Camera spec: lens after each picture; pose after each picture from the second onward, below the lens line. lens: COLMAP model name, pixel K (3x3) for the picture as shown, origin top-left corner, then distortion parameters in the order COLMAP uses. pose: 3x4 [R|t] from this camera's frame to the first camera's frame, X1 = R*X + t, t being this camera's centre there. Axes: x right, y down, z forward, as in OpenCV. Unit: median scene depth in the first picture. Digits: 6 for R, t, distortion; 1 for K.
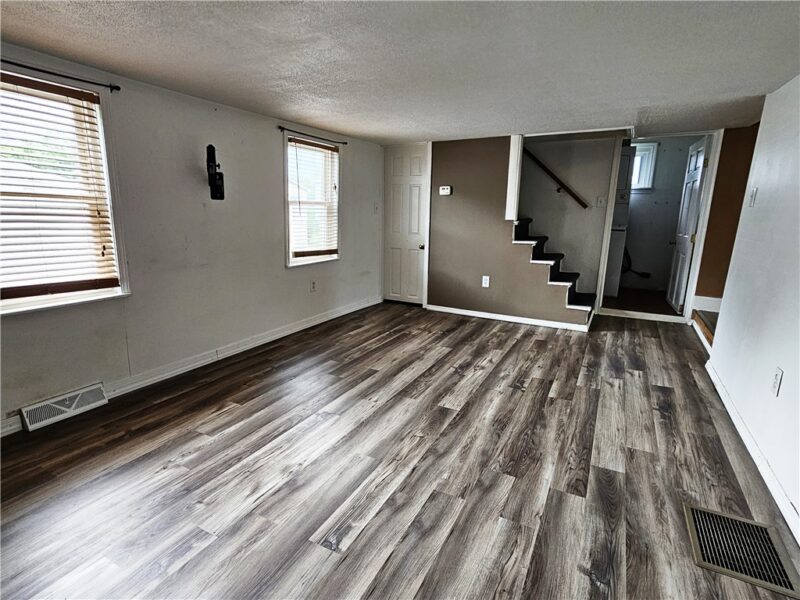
lens RADIAL K [[412.3, 0, 403.1], [0, 412.3, 295.5], [0, 0, 1]] dist [0.000184, -0.000283]
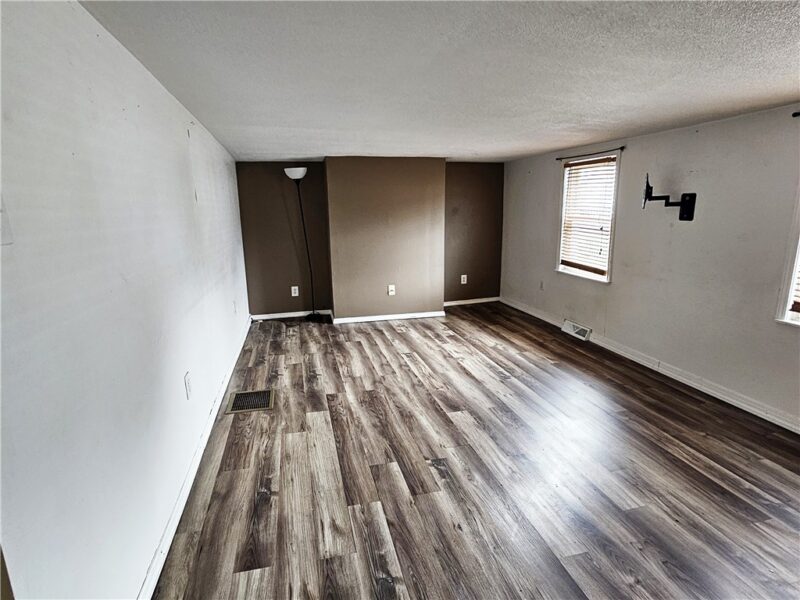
lens RADIAL K [[412.3, 0, 403.1], [0, 412.3, 295.5], [0, 0, 1]] dist [0.000184, -0.000283]
pose [[-0.736773, 0.120609, -0.665296, 0.824892], [-0.152279, 0.929083, 0.337070, -0.325975], [0.658769, 0.349655, -0.666157, 1.406153]]
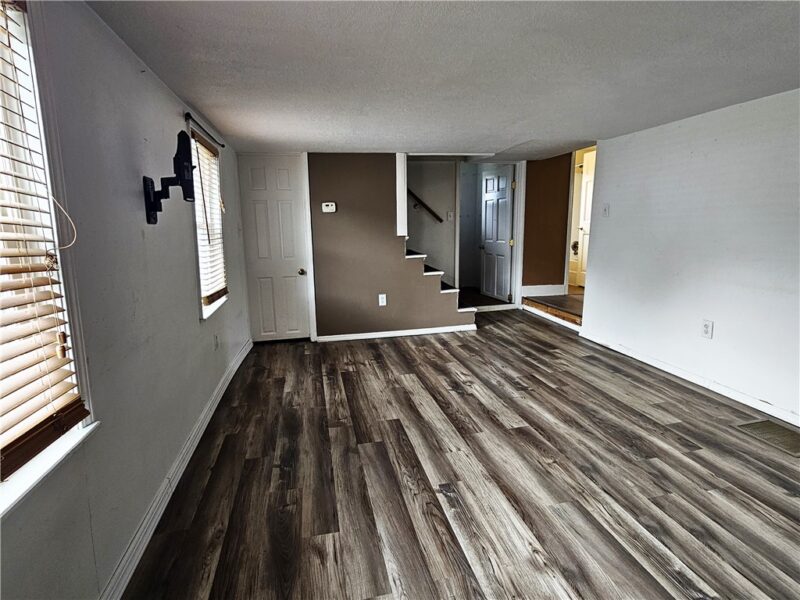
lens RADIAL K [[412.3, 0, 403.1], [0, 412.3, 295.5], [0, 0, 1]] dist [0.000184, -0.000283]
pose [[0.757767, -0.142194, 0.636844, -0.623399], [0.167532, 0.985649, 0.020732, -0.092417], [-0.630652, 0.090981, 0.770714, 0.364003]]
